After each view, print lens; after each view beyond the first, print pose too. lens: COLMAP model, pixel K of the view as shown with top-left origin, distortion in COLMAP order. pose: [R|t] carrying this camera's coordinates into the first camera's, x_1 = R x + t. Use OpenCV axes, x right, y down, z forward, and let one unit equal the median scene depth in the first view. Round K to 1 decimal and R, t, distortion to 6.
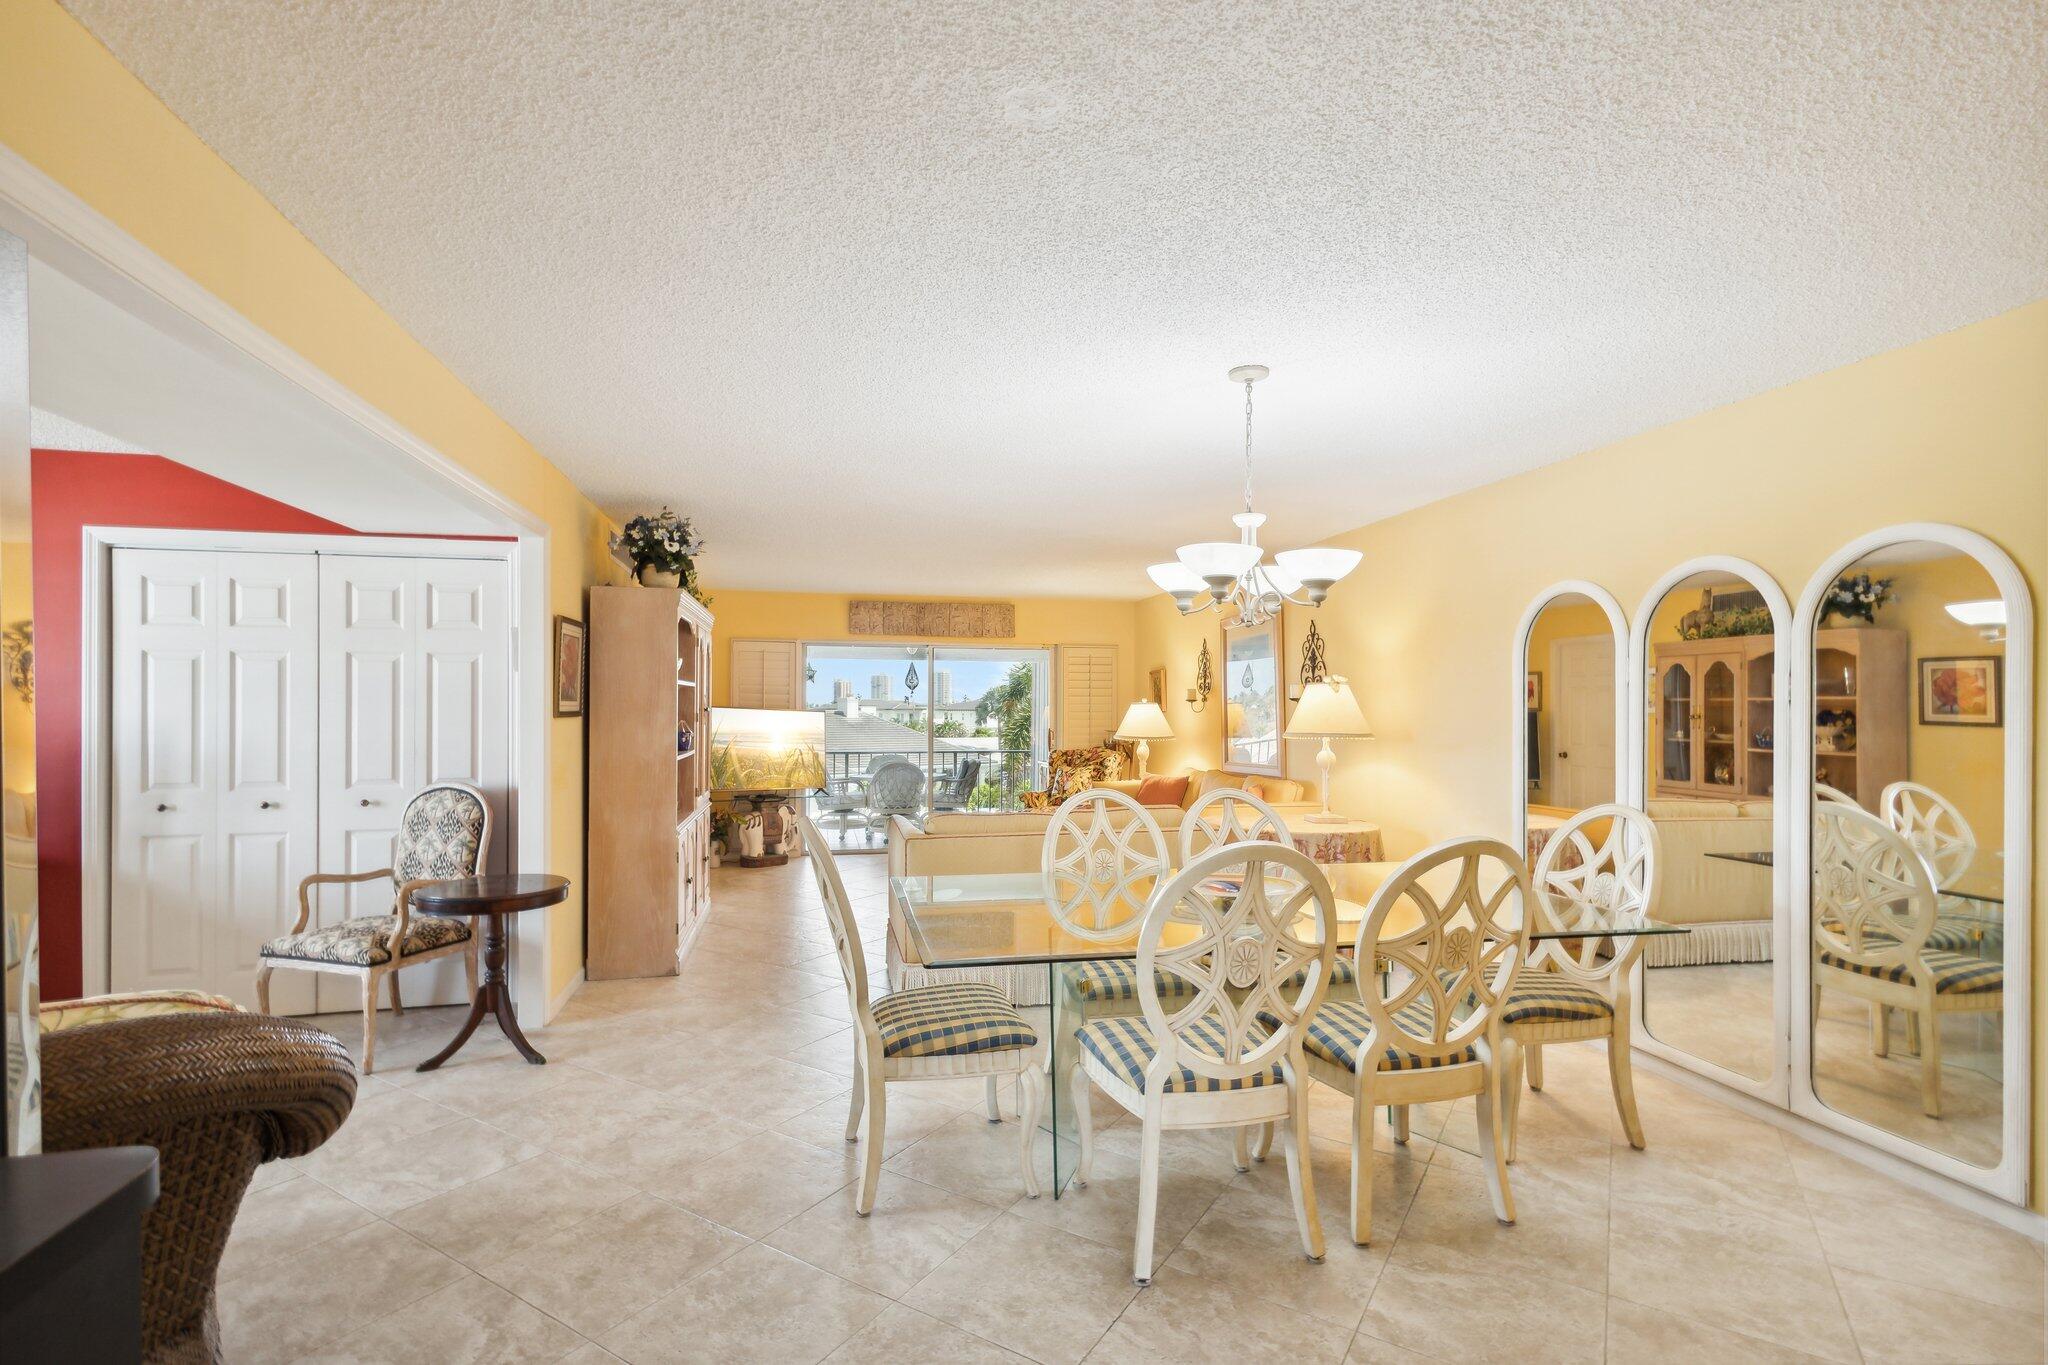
lens RADIAL K [[960.0, 0, 1023.1], [0, 960.0, 704.7], [0, 0, 1]] dist [0.012408, -0.004234]
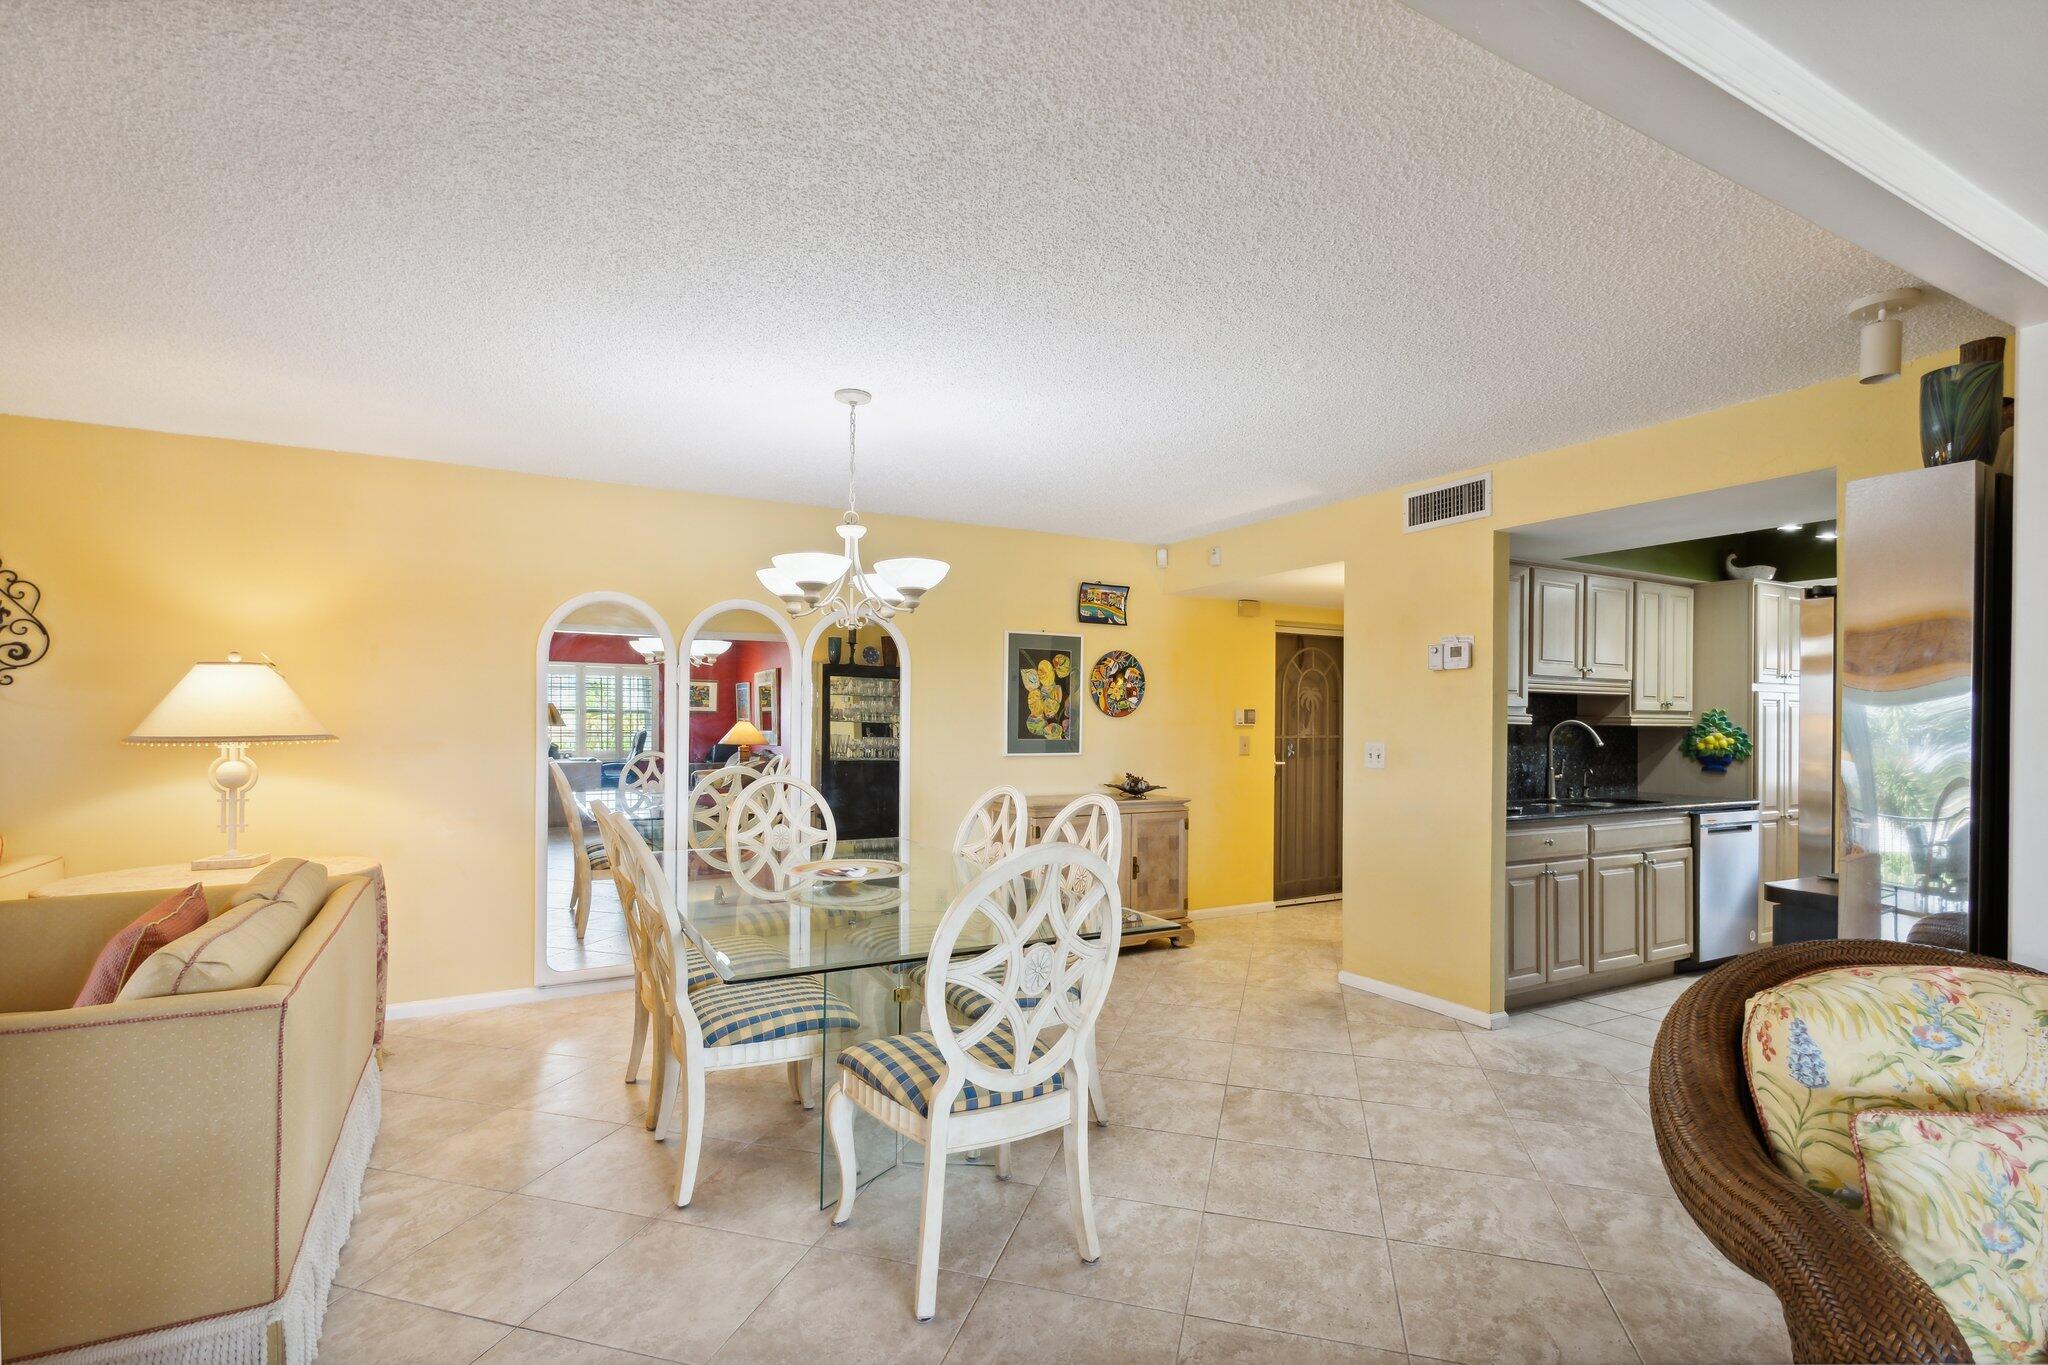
lens RADIAL K [[960.0, 0, 1020.0], [0, 960.0, 716.0], [0, 0, 1]] dist [0.012408, -0.004234]
pose [[-0.281876, -0.002633, 0.959447, -0.430826], [-0.011042, 0.999939, -0.000500, 0.008276], [-0.959387, -0.010735, -0.281888, 0.561645]]
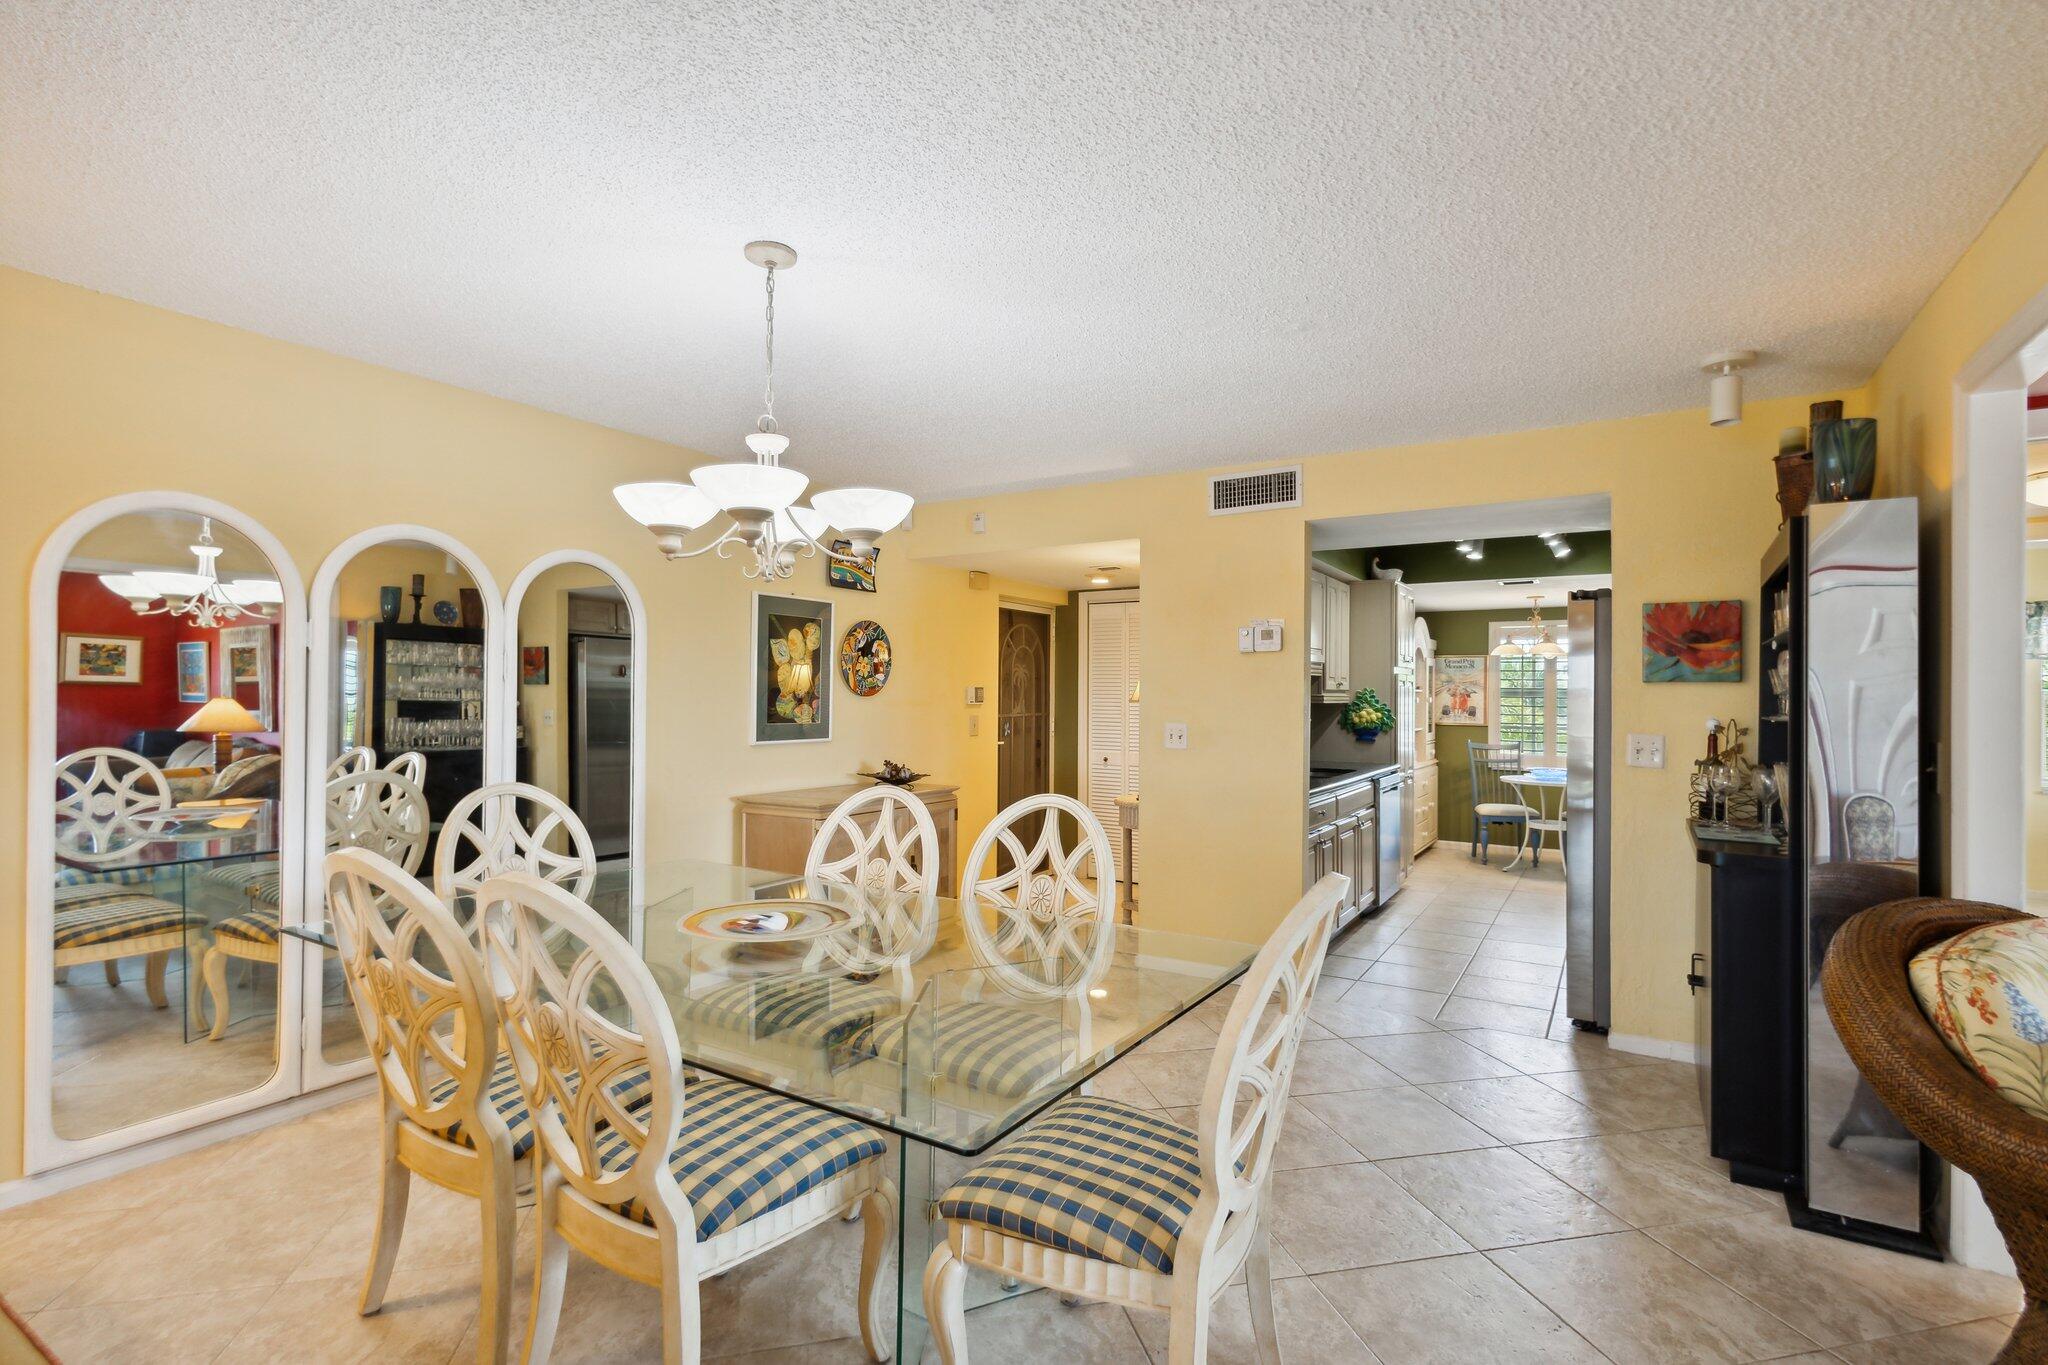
lens RADIAL K [[960.0, 0, 1027.9], [0, 960.0, 691.3], [0, 0, 1]] dist [0.012408, -0.004234]
pose [[-0.713605, -0.006224, 0.700521, -0.229286], [-0.011497, 0.999930, -0.002828, 0.004353], [-0.700454, -0.010072, -0.713626, 0.703122]]
